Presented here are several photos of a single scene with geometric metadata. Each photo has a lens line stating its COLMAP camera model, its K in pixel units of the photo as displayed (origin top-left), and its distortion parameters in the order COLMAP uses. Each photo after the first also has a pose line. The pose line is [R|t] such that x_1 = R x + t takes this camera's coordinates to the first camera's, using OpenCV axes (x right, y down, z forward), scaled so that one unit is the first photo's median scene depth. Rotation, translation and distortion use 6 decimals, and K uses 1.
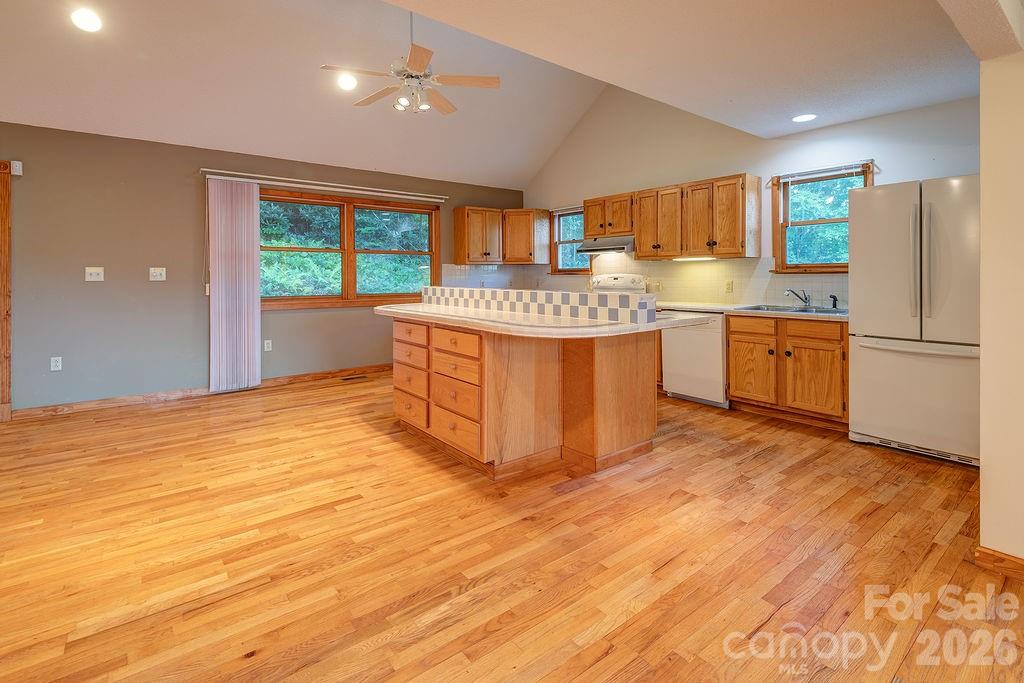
lens RADIAL K [[480.6, 0, 508.9], [0, 480.6, 284.7], [0, 0, 1]] dist [0.021939, -0.015925]
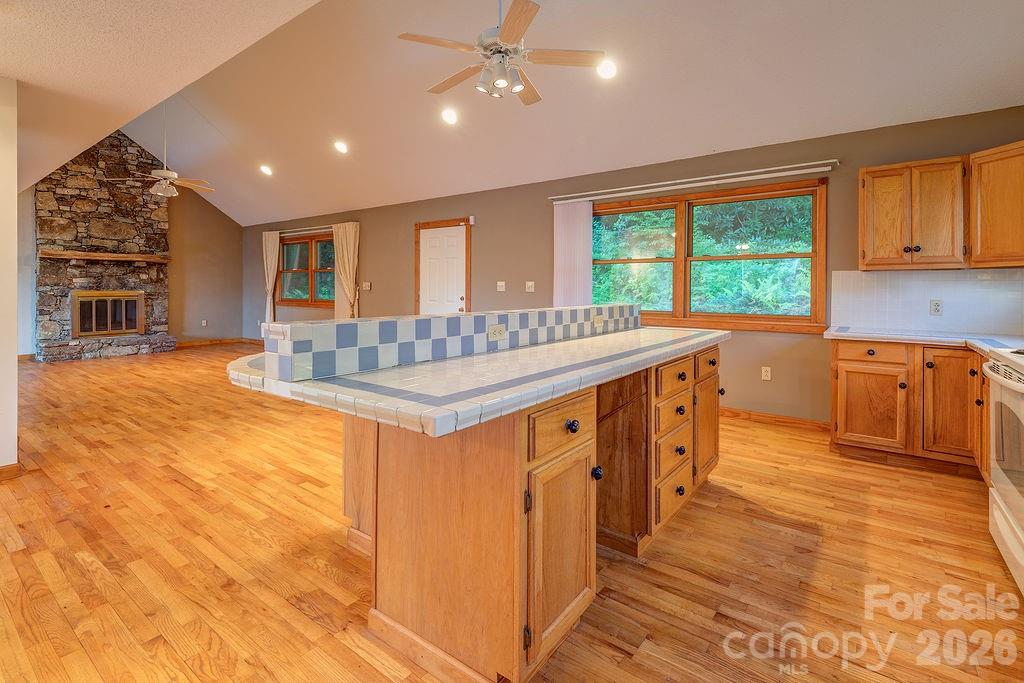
lens RADIAL K [[480.6, 0, 518.7], [0, 480.6, 291.0], [0, 0, 1]] dist [0.021939, -0.015925]
pose [[0.267225, 0.013244, -0.963543, 0.470893], [-0.025360, 0.999656, 0.006707, -0.015751], [0.963300, 0.022643, 0.267469, 0.606729]]
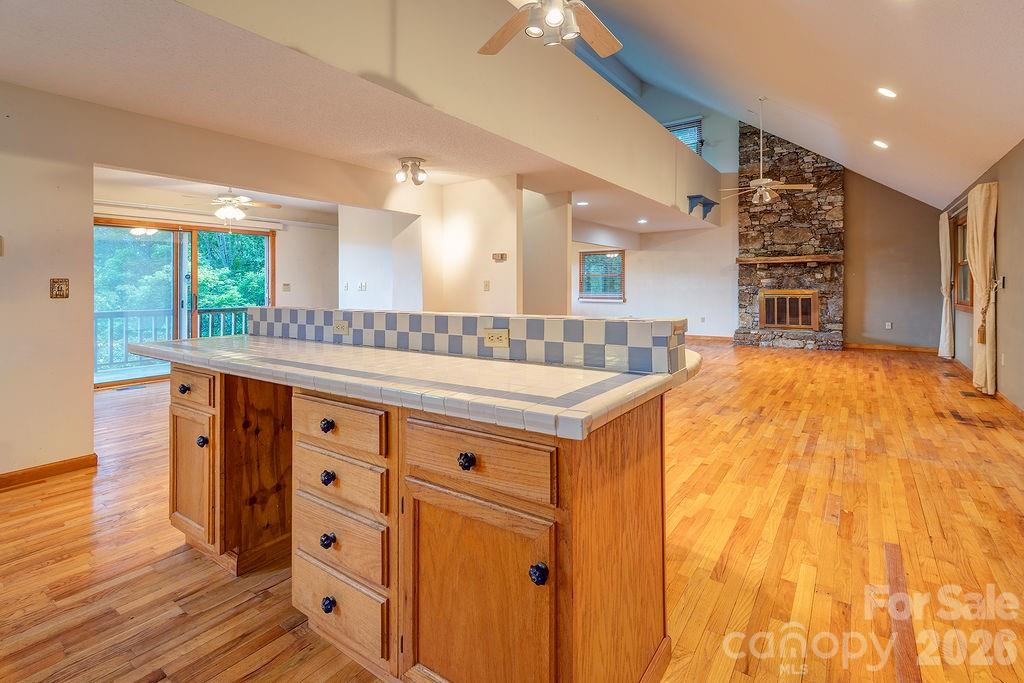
lens RADIAL K [[480.6, 0, 518.9], [0, 480.6, 291.9], [0, 0, 1]] dist [0.021939, -0.015925]
pose [[-0.955955, 0.013865, -0.293186, 0.029680], [0.004874, 0.999496, 0.031374, -0.025258], [0.293473, 0.028563, -0.955541, 1.210674]]
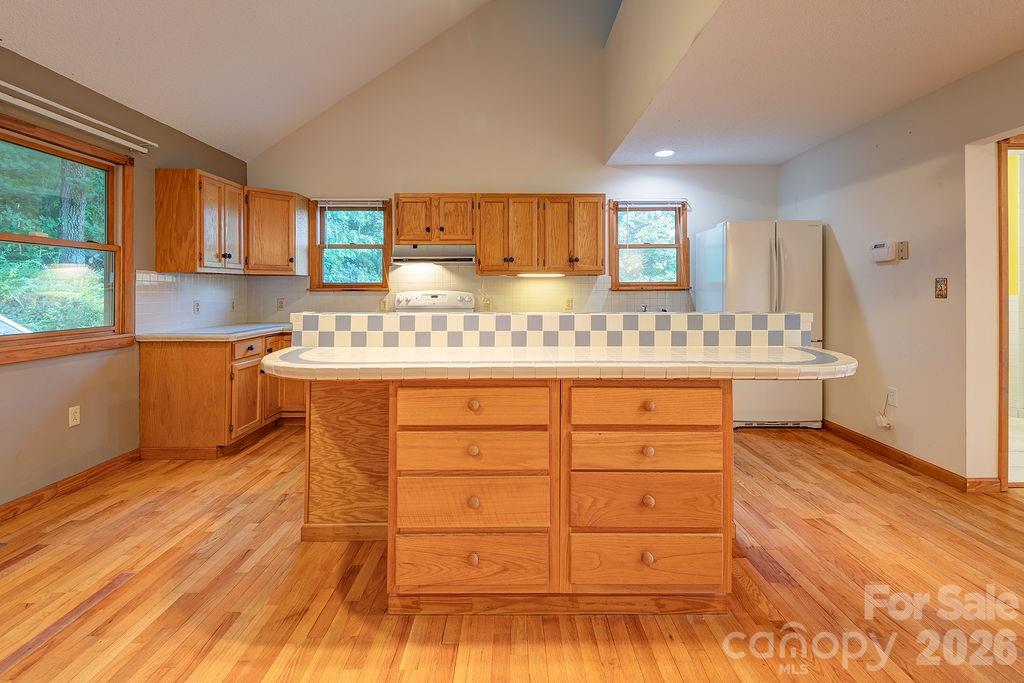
lens RADIAL K [[480.6, 0, 509.8], [0, 480.6, 302.0], [0, 0, 1]] dist [0.021939, -0.015925]
pose [[0.620723, -0.013048, 0.783921, -0.405496], [0.014871, 0.999878, 0.004867, -0.006136], [-0.783889, 0.008636, 0.620841, 0.475585]]
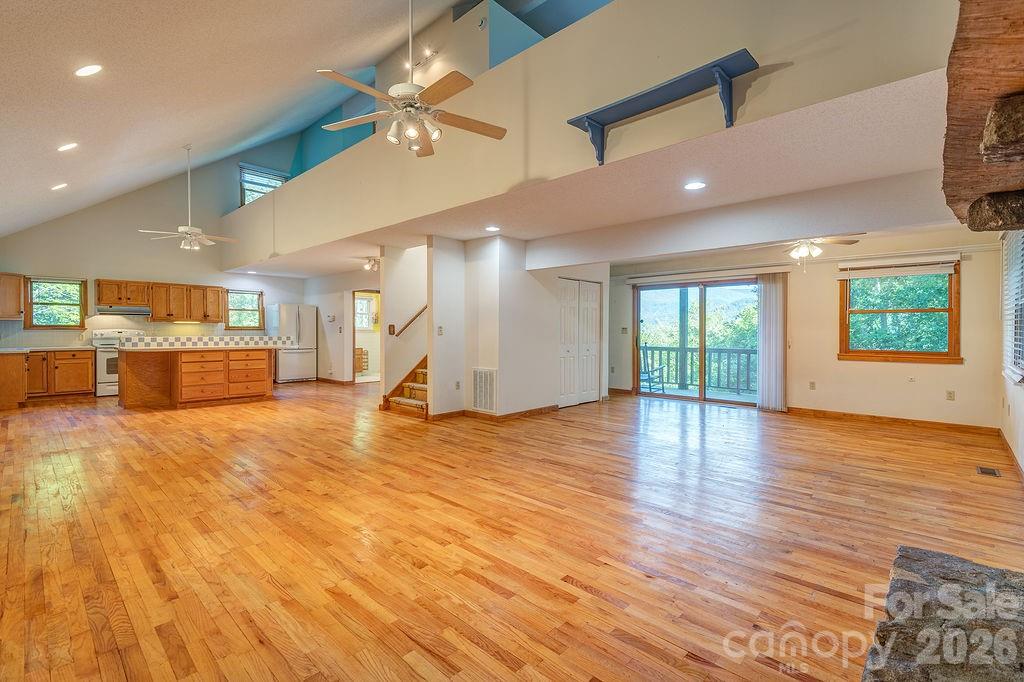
lens RADIAL K [[480.6, 0, 528.1], [0, 480.6, 340.2], [0, 0, 1]] dist [0.021939, -0.015925]
pose [[-0.150479, -0.015346, 0.988494, -1.831608], [0.016997, 0.999692, 0.018107, 0.007929], [-0.988467, 0.019526, -0.150172, -0.080488]]
